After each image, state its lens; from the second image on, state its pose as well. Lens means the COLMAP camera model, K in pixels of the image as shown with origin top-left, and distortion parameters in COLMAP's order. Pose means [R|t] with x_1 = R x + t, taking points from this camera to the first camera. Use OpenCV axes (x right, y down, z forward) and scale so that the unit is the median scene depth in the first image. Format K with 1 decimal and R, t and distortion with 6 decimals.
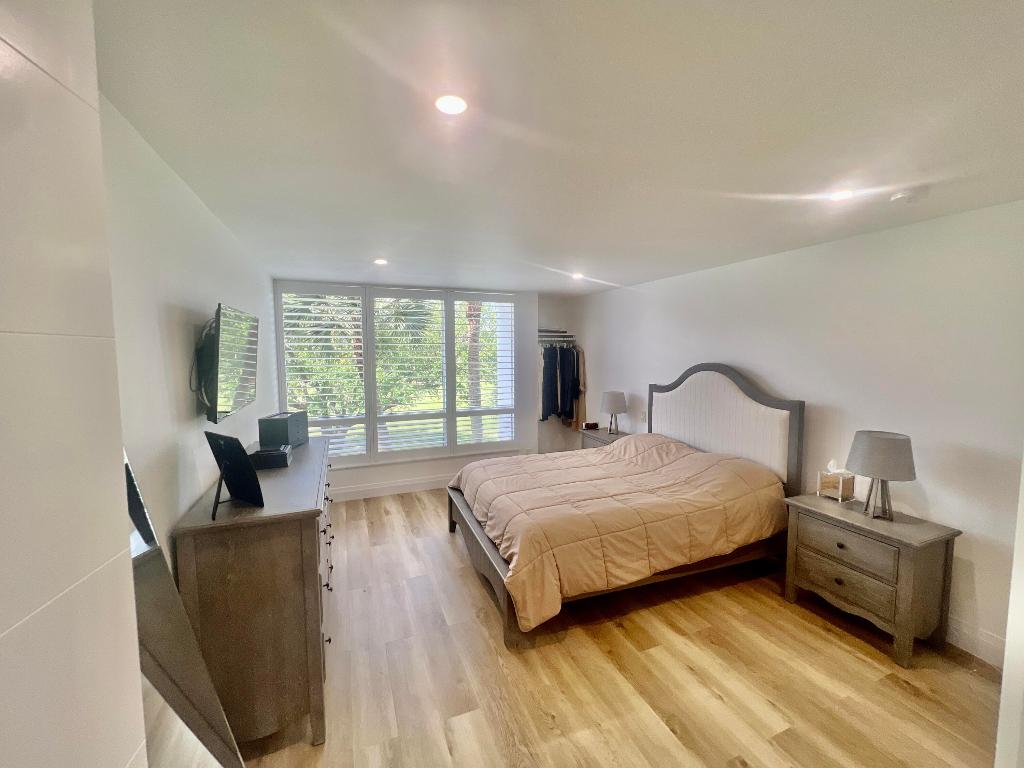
lens RADIAL K [[410.0, 0, 509.4], [0, 410.0, 380.7], [0, 0, 1]] dist [-0.000818, 0.000008]
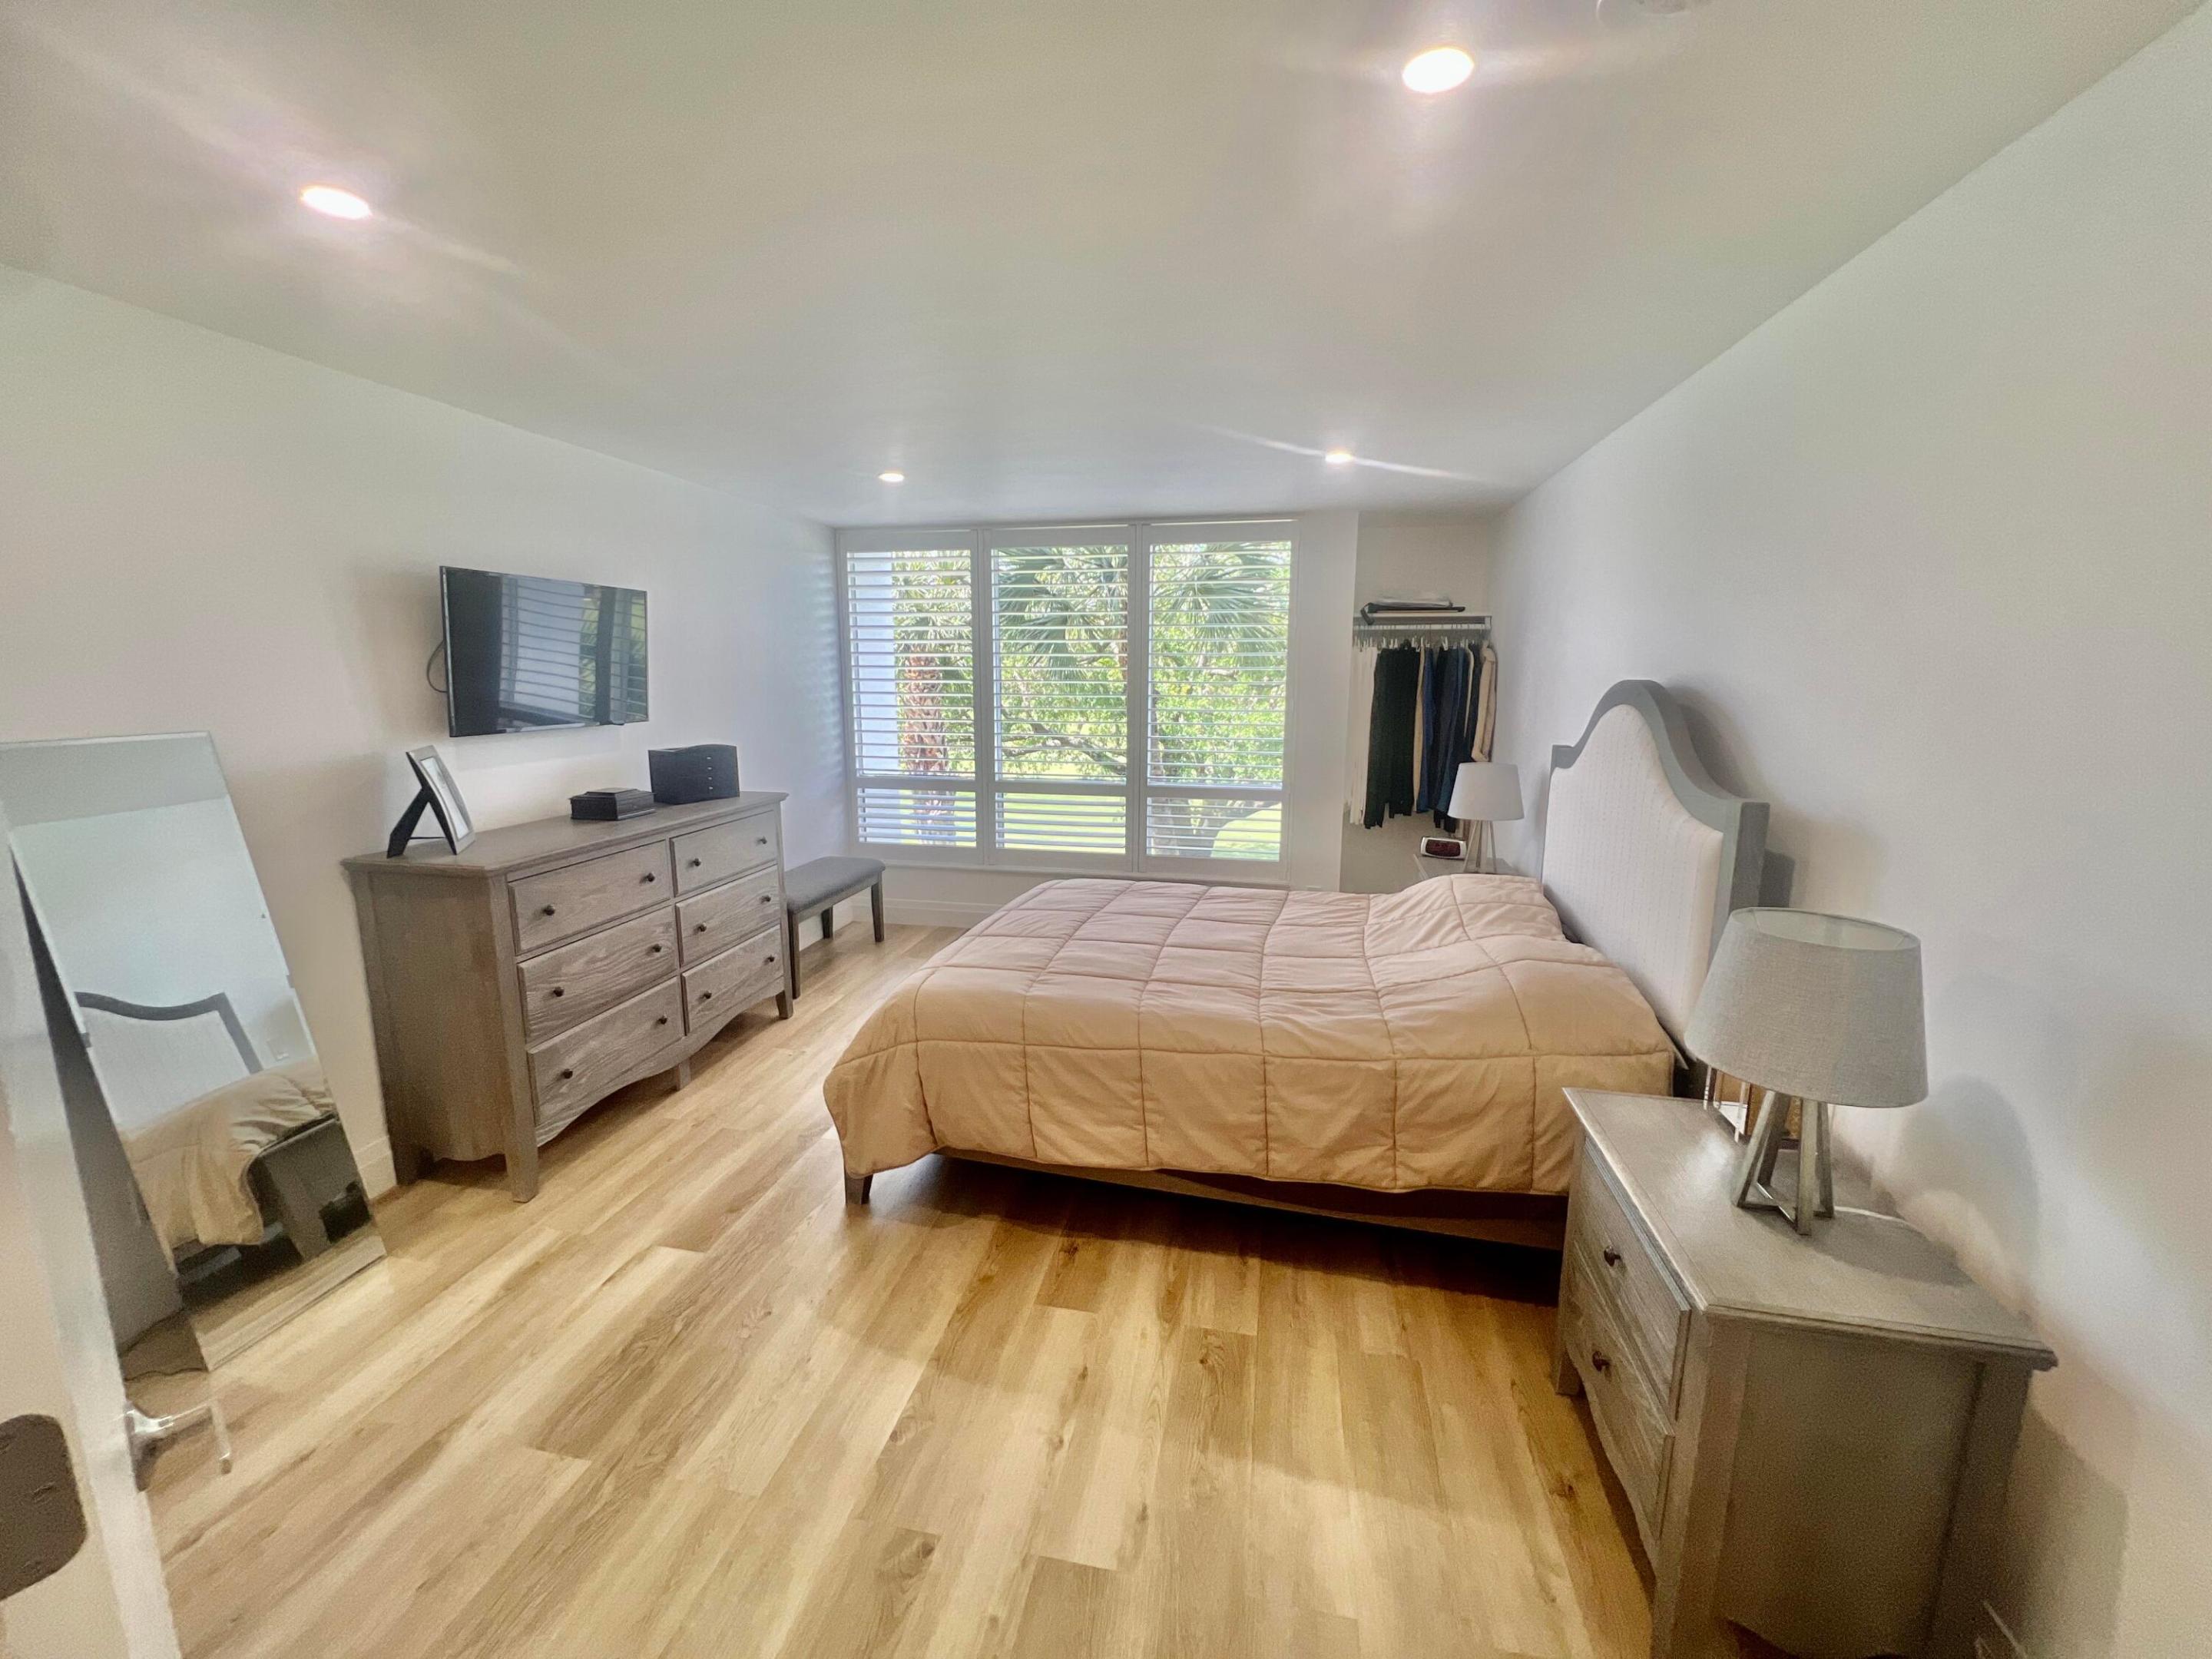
lens RADIAL K [[885.6, 0, 1100.4], [0, 885.6, 822.4], [0, 0, 1]] dist [-0.000818, 0.000008]
pose [[0.830110, 0.101059, -0.548365, 0.719198], [-0.049861, 0.992953, 0.107513, 0.020001], [0.555366, -0.061905, 0.829299, 0.217433]]
